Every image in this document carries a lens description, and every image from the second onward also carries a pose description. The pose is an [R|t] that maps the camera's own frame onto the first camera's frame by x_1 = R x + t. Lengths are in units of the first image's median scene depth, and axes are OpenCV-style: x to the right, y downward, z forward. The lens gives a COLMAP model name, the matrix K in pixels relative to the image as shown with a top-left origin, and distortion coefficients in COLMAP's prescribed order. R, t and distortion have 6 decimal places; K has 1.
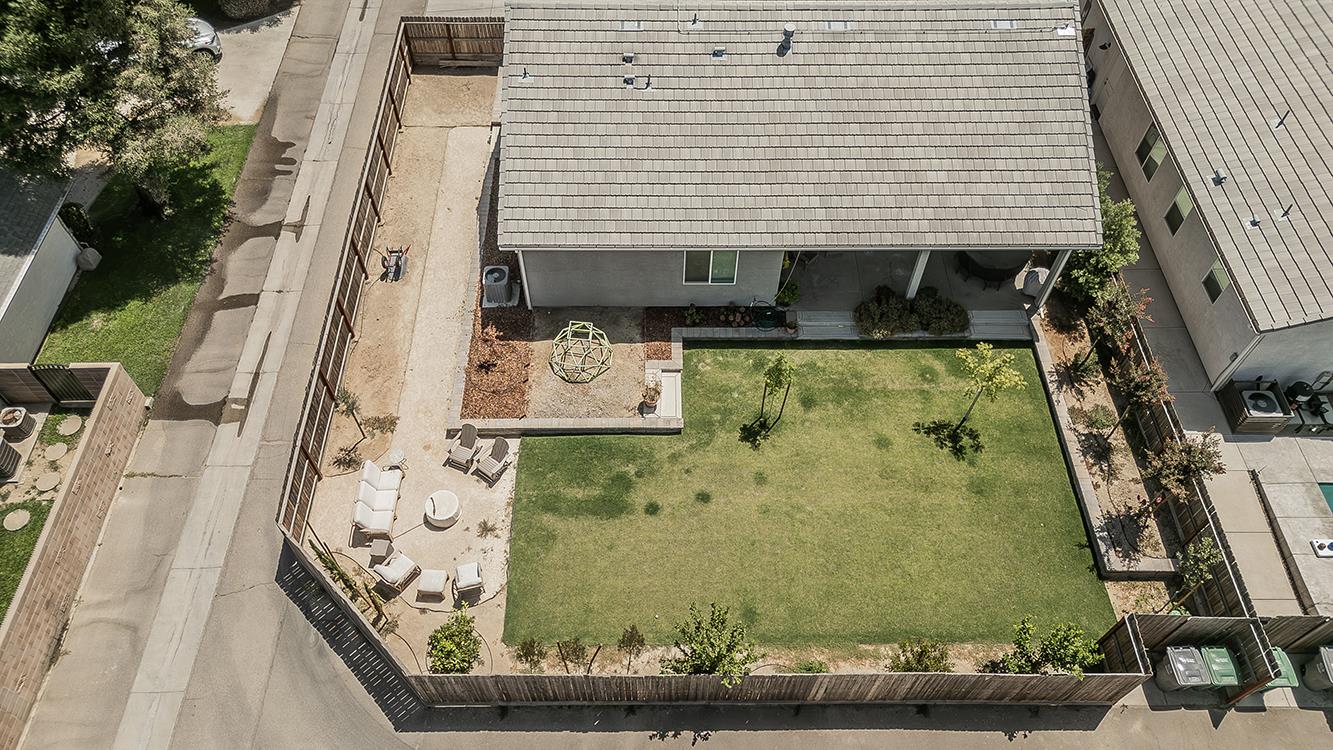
lens RADIAL K [[931.3, 0, 659.0], [0, 931.3, 376.5], [0, 0, 1]] dist [0.068897, -0.036739]
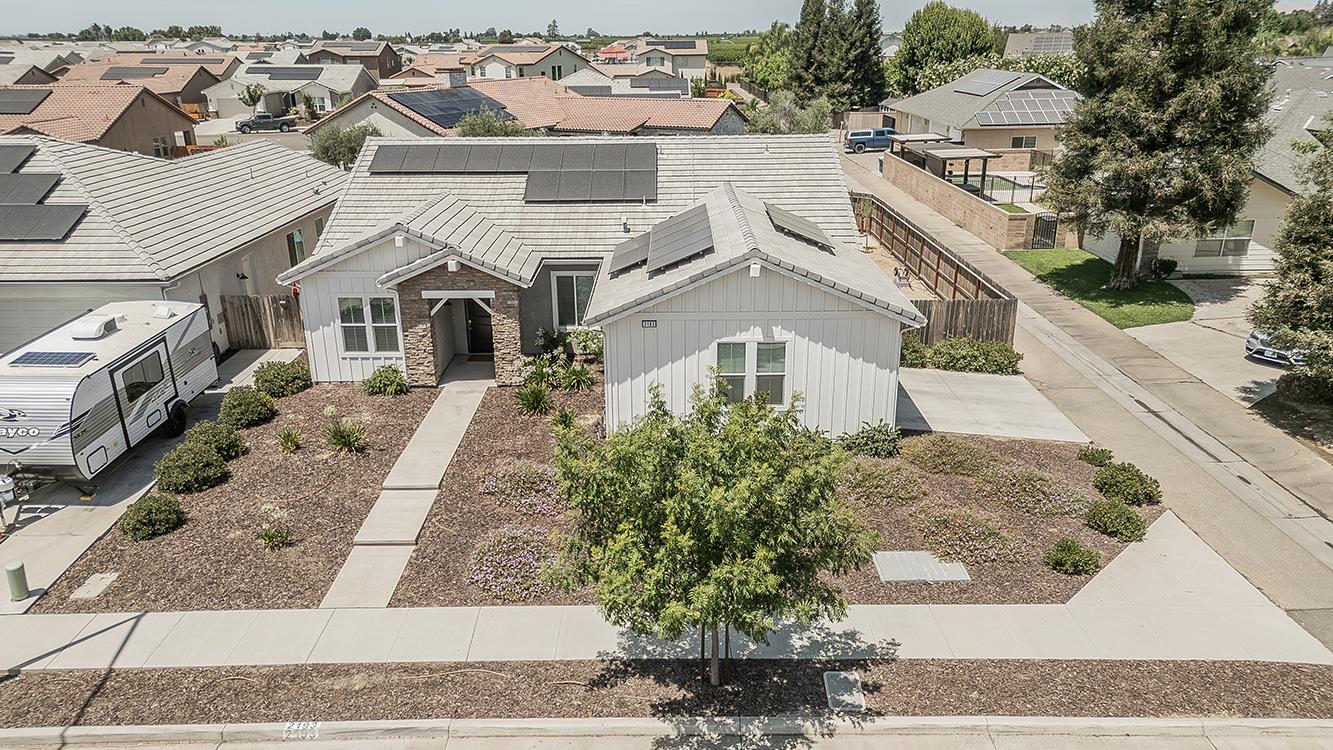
lens RADIAL K [[932.4, 0, 664.3], [0, 932.4, 373.4], [0, 0, 1]] dist [0.066688, -0.034673]
pose [[-0.999973, -0.003696, 0.006284, 0.051353], [0.004999, 0.279833, 0.960036, -1.573046], [-0.005306, 0.960041, -0.279807, 1.738333]]
